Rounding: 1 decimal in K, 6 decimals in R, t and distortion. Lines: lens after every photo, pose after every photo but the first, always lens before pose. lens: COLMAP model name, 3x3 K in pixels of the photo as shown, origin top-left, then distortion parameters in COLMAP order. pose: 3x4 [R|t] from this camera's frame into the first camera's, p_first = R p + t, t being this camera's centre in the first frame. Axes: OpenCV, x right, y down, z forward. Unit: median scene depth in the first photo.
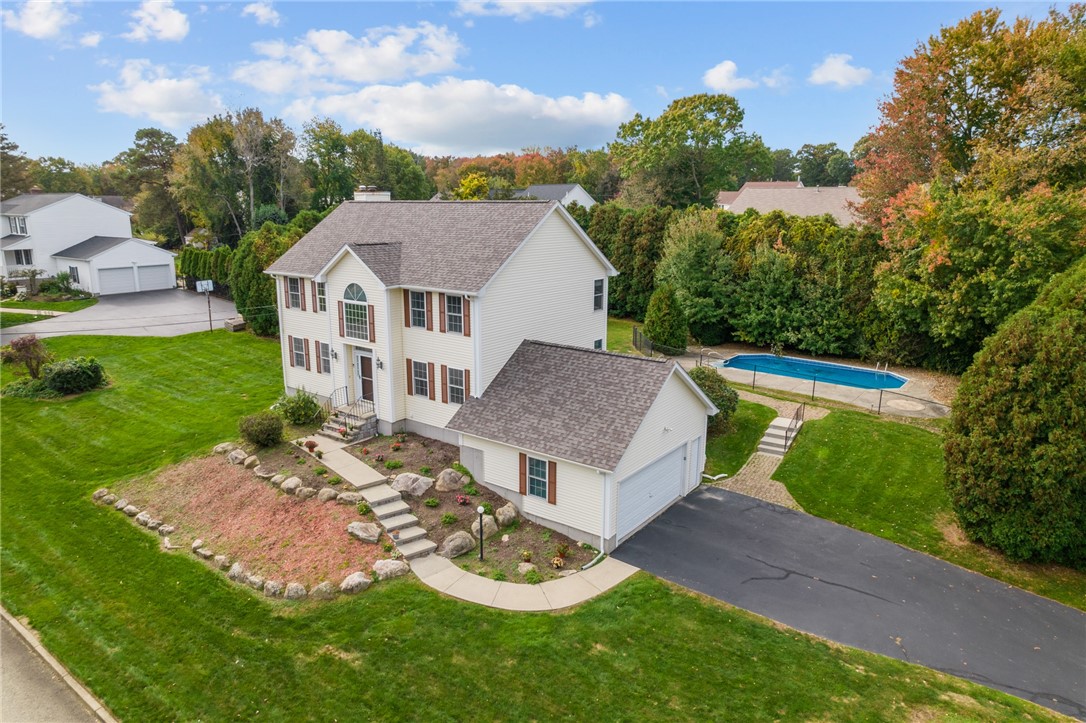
lens RADIAL K [[695.3, 0, 550.1], [0, 695.3, 363.3], [0, 0, 1]] dist [-0.072028, 0.066750]
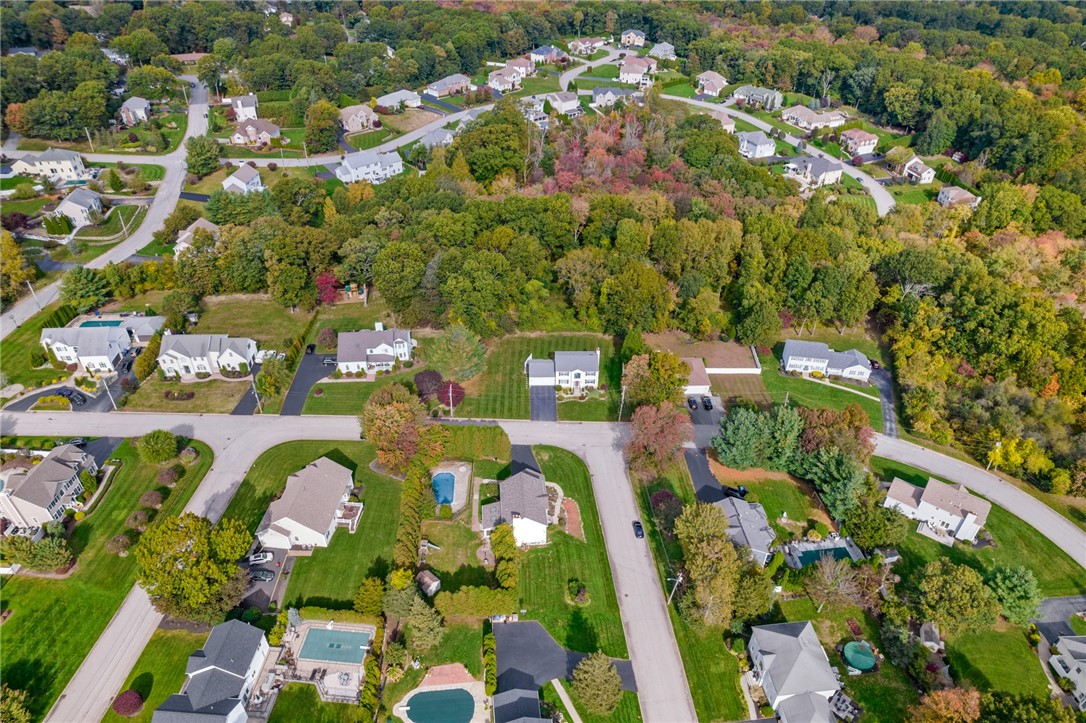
lens RADIAL K [[695.3, 0, 542.5], [0, 695.3, 365.0], [0, 0, 1]] dist [-0.072028, 0.066750]
pose [[-0.660957, -0.463604, 0.590090, -3.224111], [0.157498, 0.683129, 0.713112, -5.133309], [-0.733710, 0.564275, -0.378503, 2.671134]]
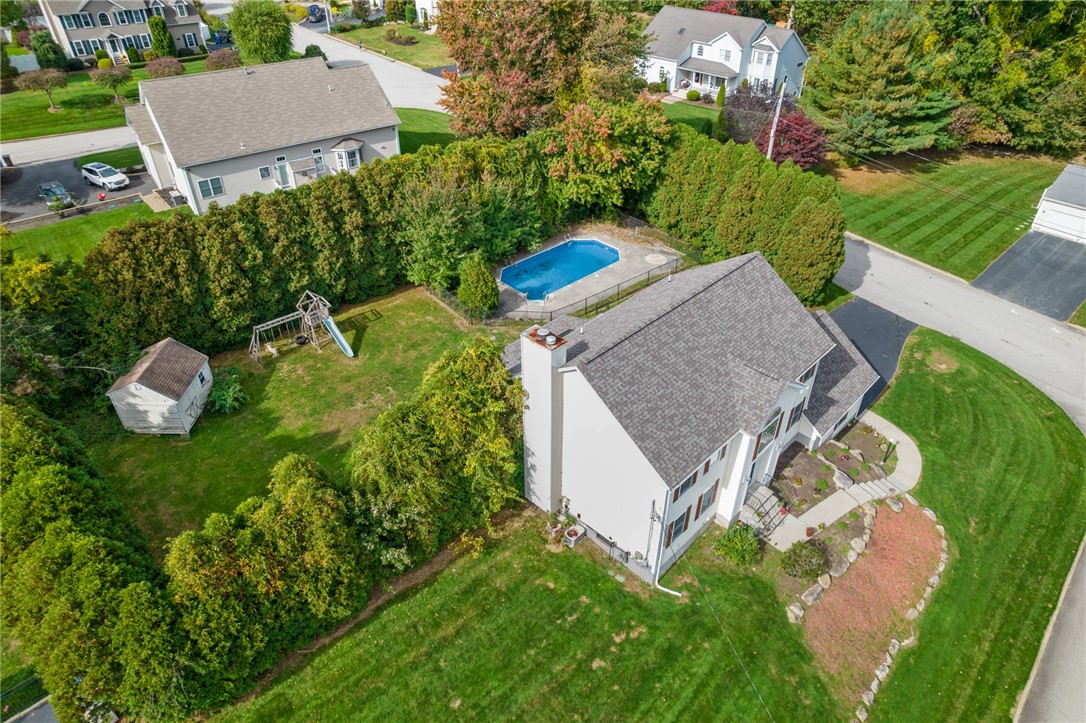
lens RADIAL K [[695.3, 0, 548.2], [0, 695.3, 363.8], [0, 0, 1]] dist [-0.072028, 0.066750]
pose [[0.135569, -0.588016, 0.797407, -1.212023], [0.224388, 0.802147, 0.553362, -0.893536], [-0.965024, 0.103910, 0.240690, 1.148009]]
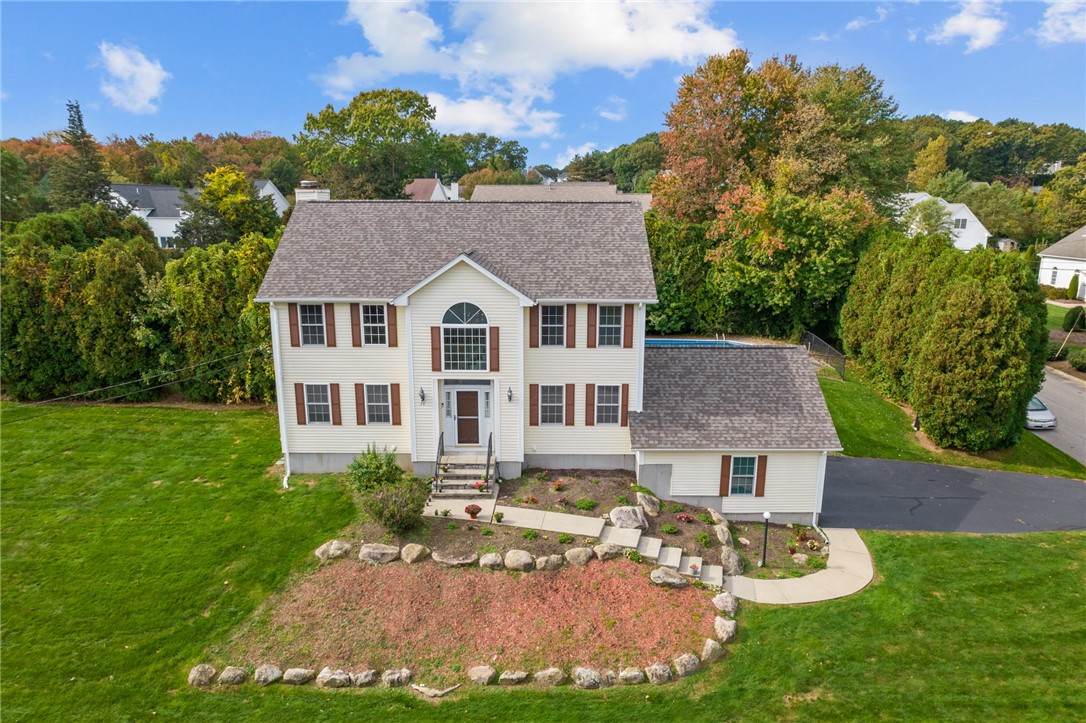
lens RADIAL K [[695.3, 0, 548.4], [0, 695.3, 363.8], [0, 0, 1]] dist [-0.072028, 0.066750]
pose [[0.800957, -0.137420, 0.582737, -0.734388], [0.133886, 0.989766, 0.049383, -0.076697], [-0.583560, 0.038467, 0.811159, 0.307478]]
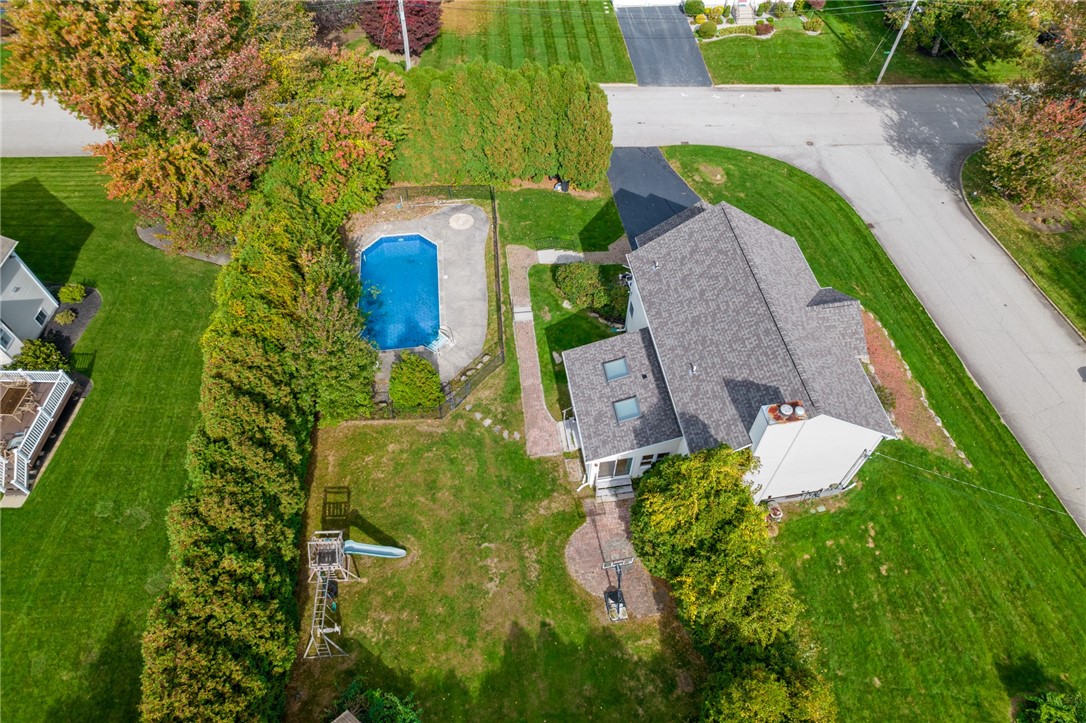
lens RADIAL K [[695.3, 0, 548.9], [0, 695.3, 360.5], [0, 0, 1]] dist [-0.072028, 0.066750]
pose [[-0.712142, -0.571164, 0.408198, -0.491608], [0.145648, 0.448595, 0.881787, -1.393193], [-0.686761, 0.687411, -0.236275, 1.851203]]
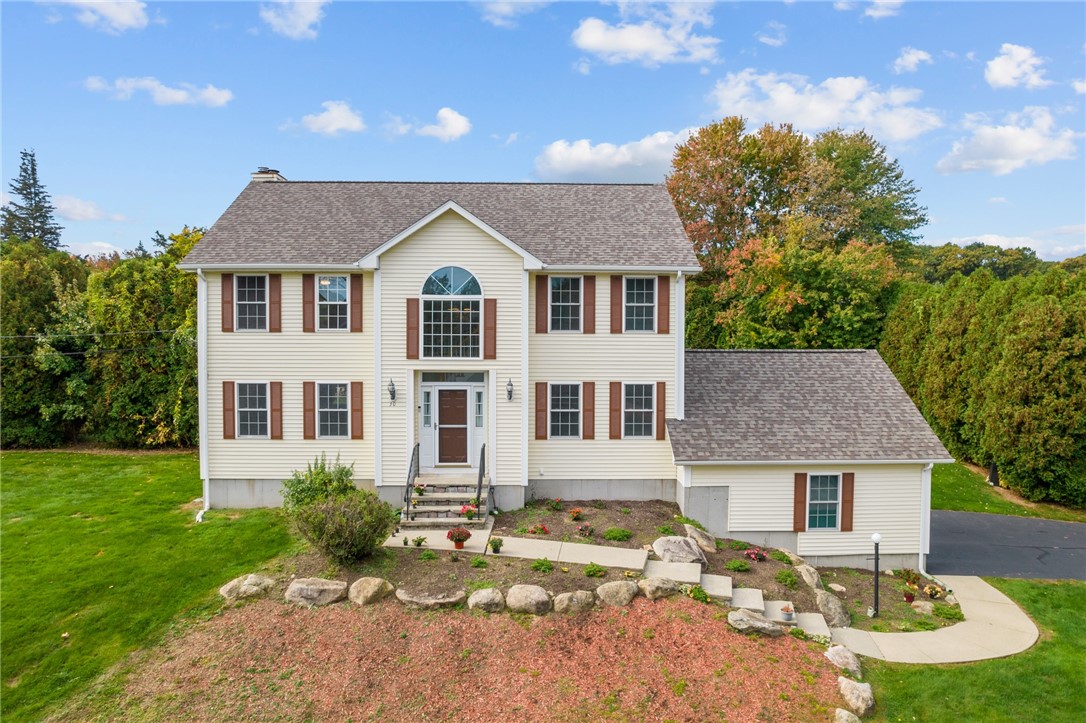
lens RADIAL K [[695.3, 0, 549.0], [0, 695.3, 363.3], [0, 0, 1]] dist [-0.072028, 0.066750]
pose [[0.785207, -0.024538, 0.618747, -0.642504], [0.139564, 0.980518, -0.138226, 0.071713], [-0.603300, 0.194891, 0.773334, 0.517792]]
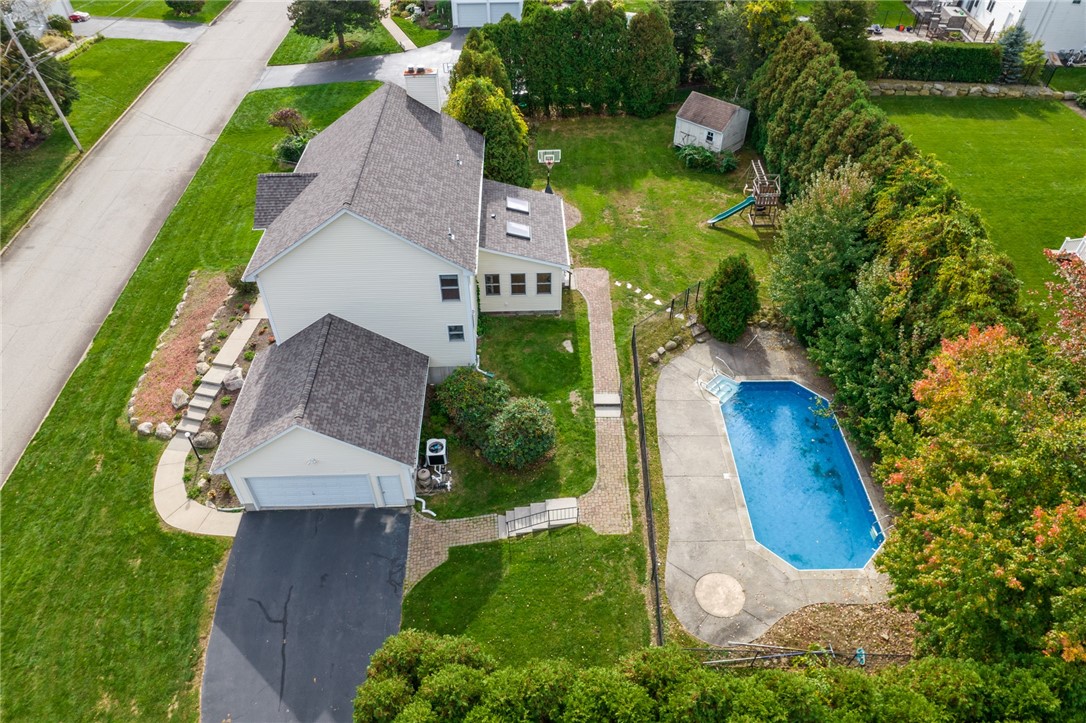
lens RADIAL K [[695.3, 0, 541.7], [0, 695.3, 359.9], [0, 0, 1]] dist [-0.072028, 0.066750]
pose [[0.625015, 0.522268, -0.580166, 0.909319], [-0.174799, 0.817983, 0.548041, -0.679716], [0.760790, -0.241122, 0.602543, 0.604851]]
